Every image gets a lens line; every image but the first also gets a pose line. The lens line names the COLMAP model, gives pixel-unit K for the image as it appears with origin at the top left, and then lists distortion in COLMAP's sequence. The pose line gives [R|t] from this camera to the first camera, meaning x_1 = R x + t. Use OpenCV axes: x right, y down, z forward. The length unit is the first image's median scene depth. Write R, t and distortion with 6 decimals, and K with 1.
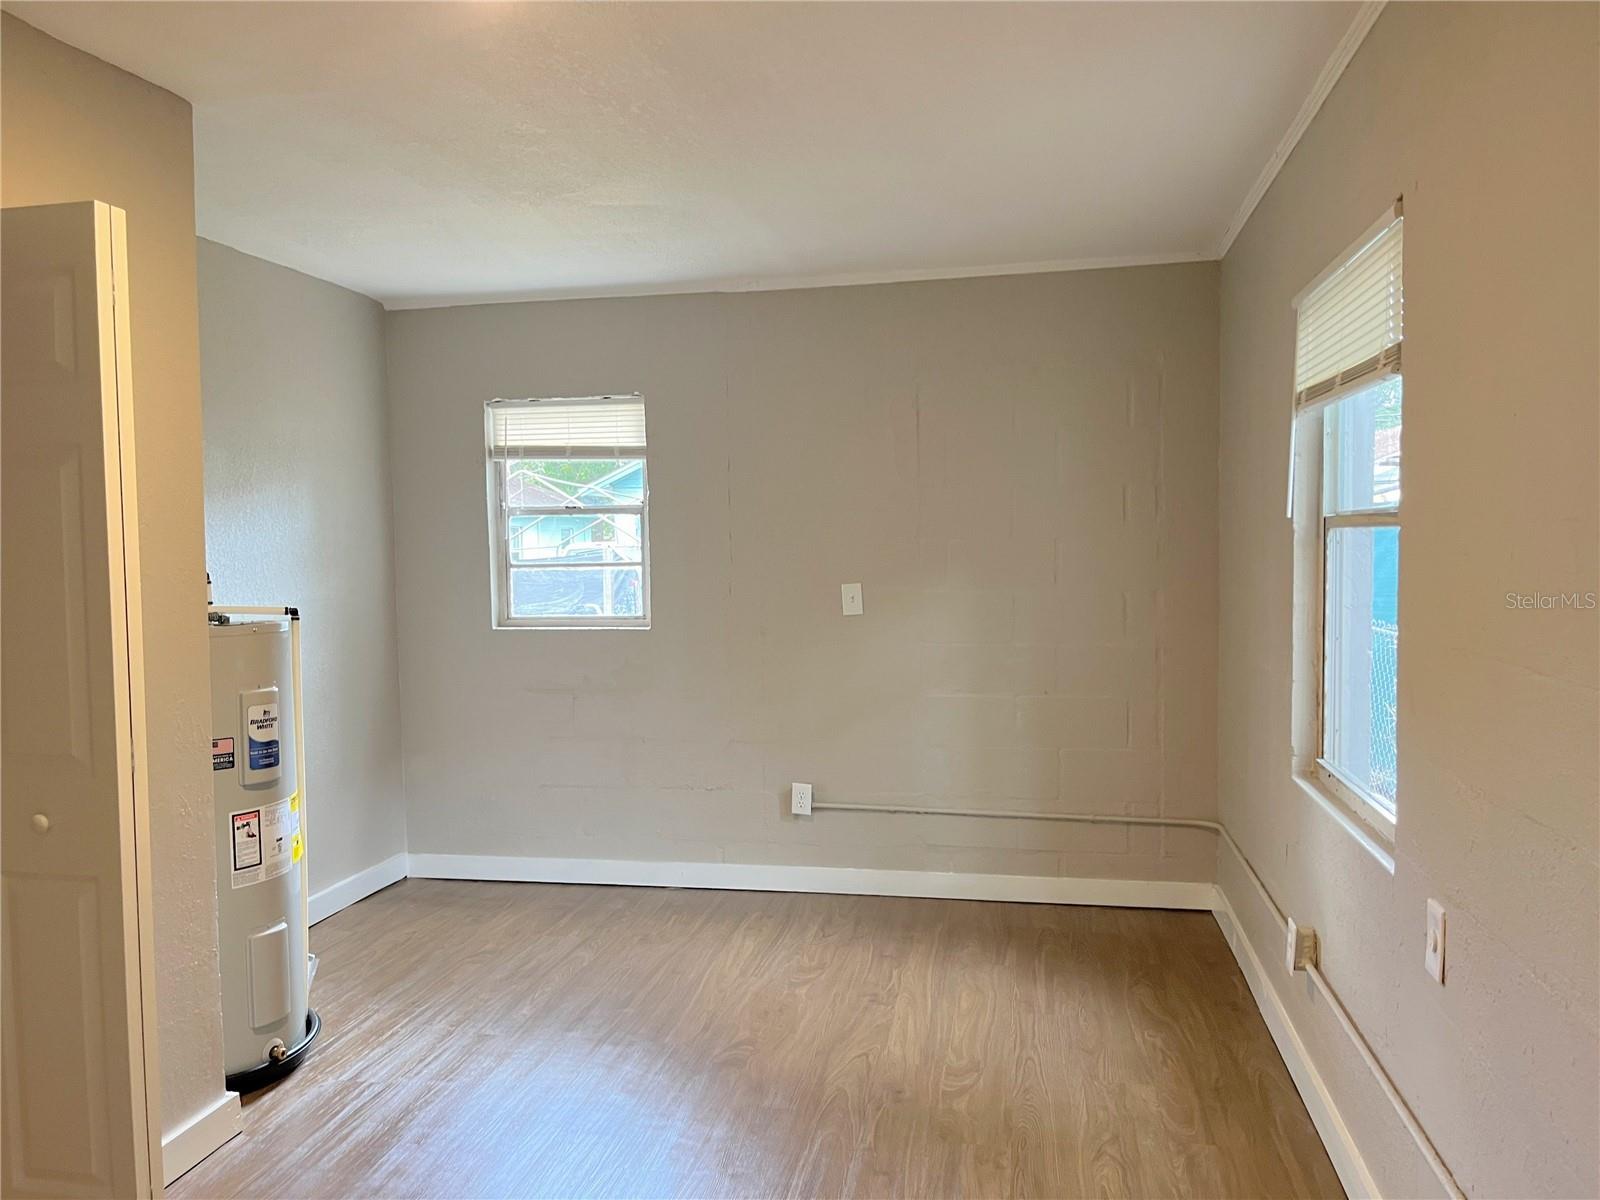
lens RADIAL K [[1219.7, 0, 798.1], [0, 1219.7, 602.5], [0, 0, 1]] dist [0.047867, -0.071669]
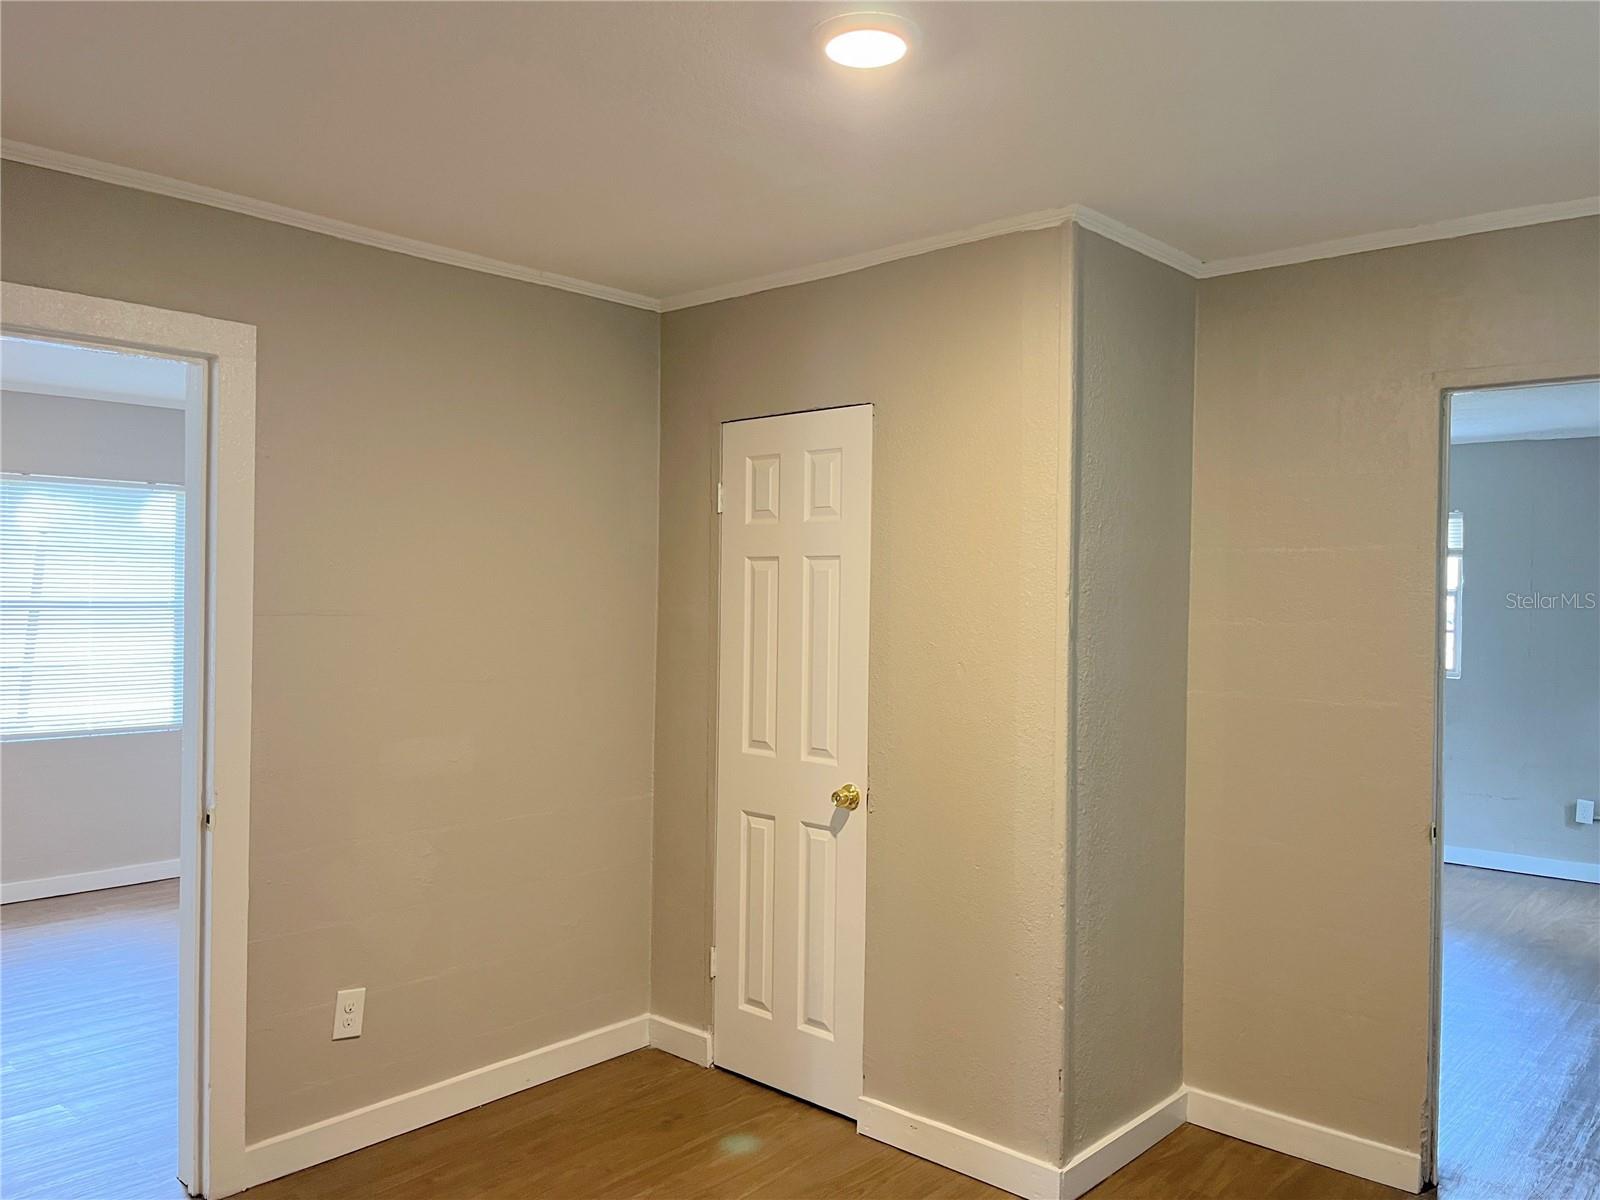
lens RADIAL K [[1219.7, 0, 803.6], [0, 1219.7, 605.0], [0, 0, 1]] dist [0.047867, -0.071669]
pose [[0.858206, 0.032324, -0.512287, -0.049944], [-0.046763, 0.998789, -0.015317, -0.006231], [0.511172, 0.037101, 0.858678, -0.613814]]
